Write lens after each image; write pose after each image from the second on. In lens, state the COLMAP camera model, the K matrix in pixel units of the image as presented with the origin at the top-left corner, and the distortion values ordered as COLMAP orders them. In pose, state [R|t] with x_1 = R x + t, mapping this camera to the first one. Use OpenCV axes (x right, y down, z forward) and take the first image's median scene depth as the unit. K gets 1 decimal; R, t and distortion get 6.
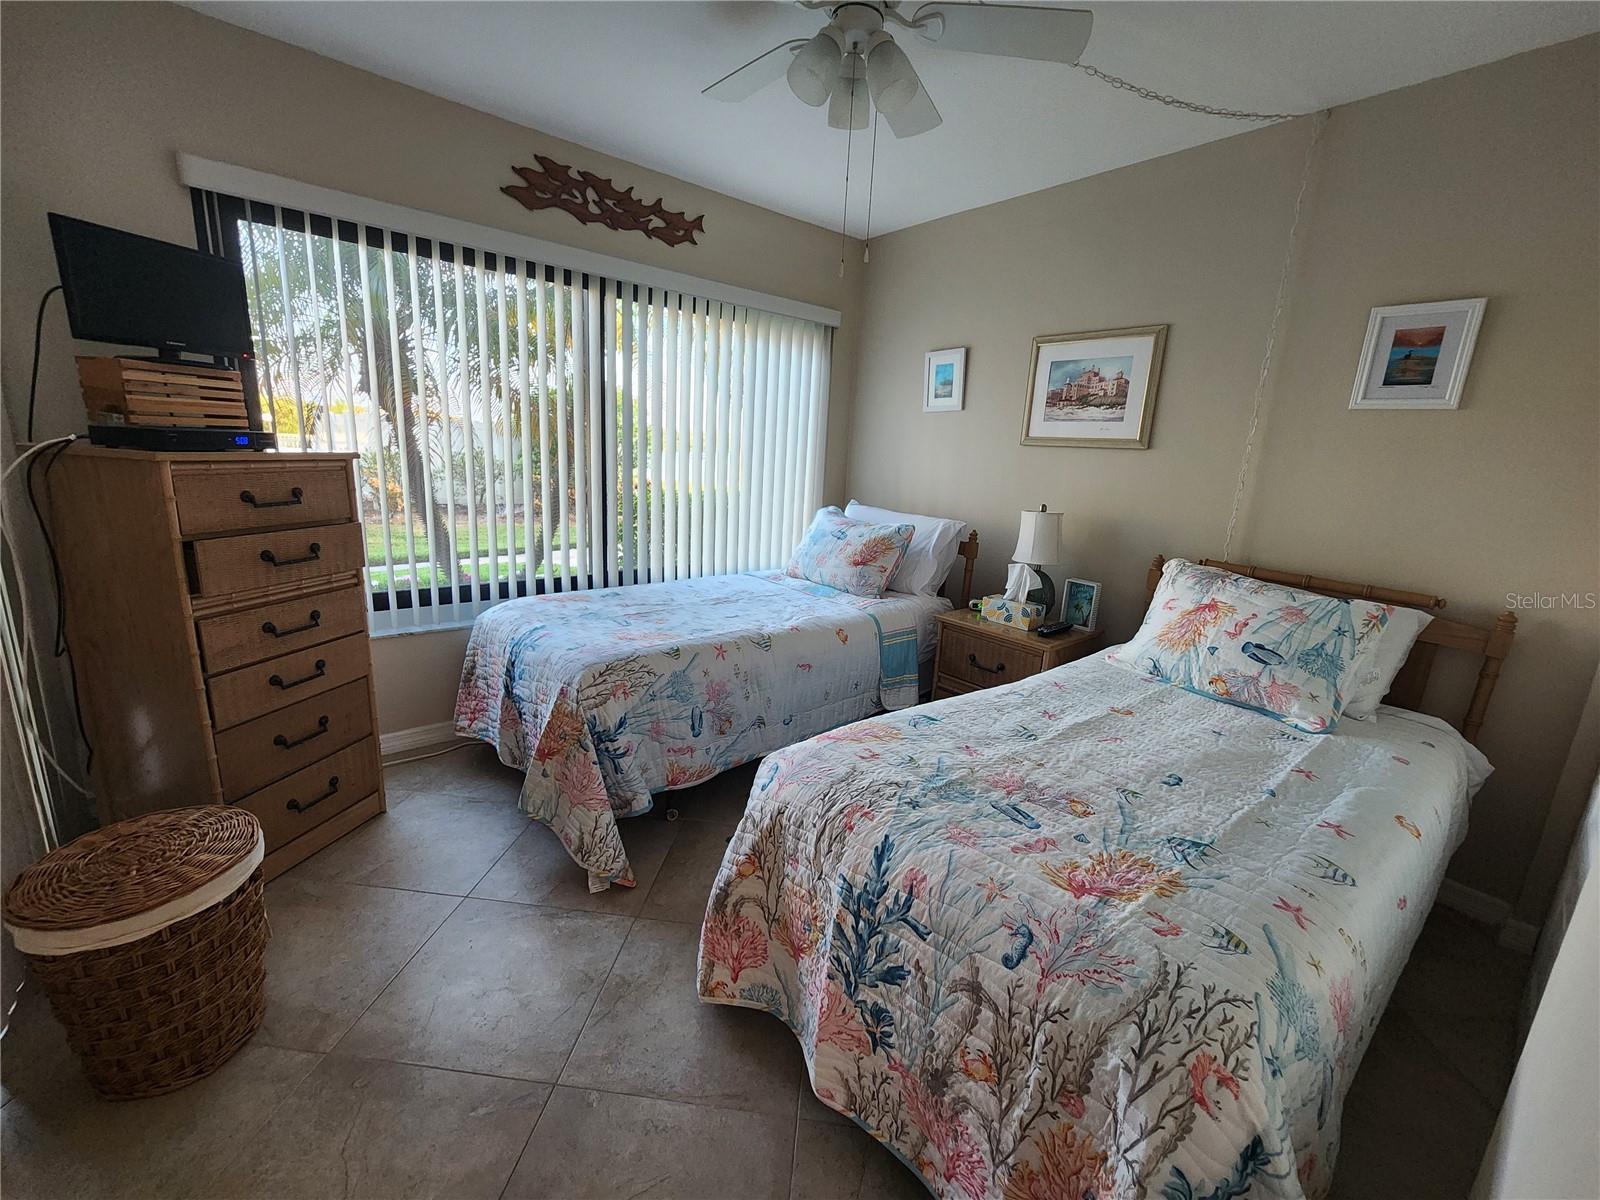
lens RADIAL K [[653.6, 0, 802.0], [0, 653.6, 597.3], [0, 0, 1]] dist [-0.003110, 0.000047]
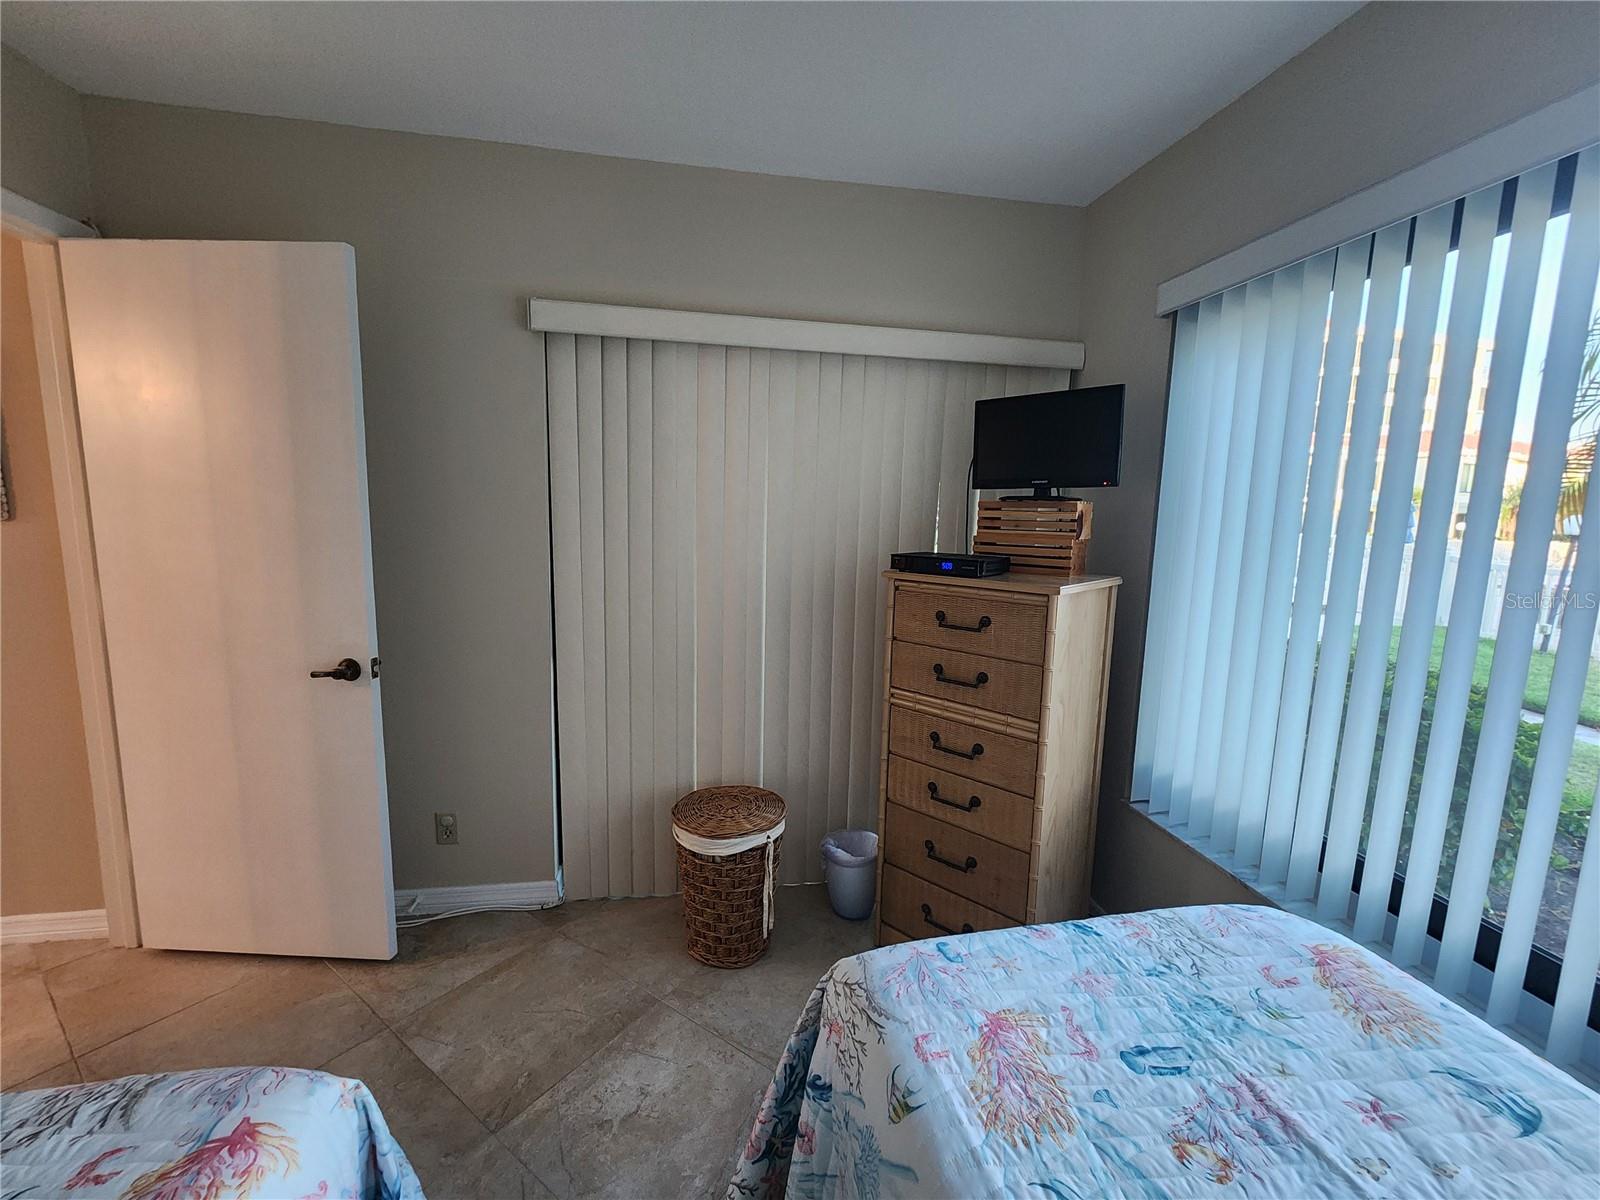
lens RADIAL K [[653.6, 0, 801.7], [0, 653.6, 603.9], [0, 0, 1]] dist [-0.003110, 0.000047]
pose [[-0.532687, 0.025101, -0.845940, 0.176755], [-0.256157, 0.947893, 0.189428, -0.293430], [0.806615, 0.317599, -0.498501, 1.257513]]
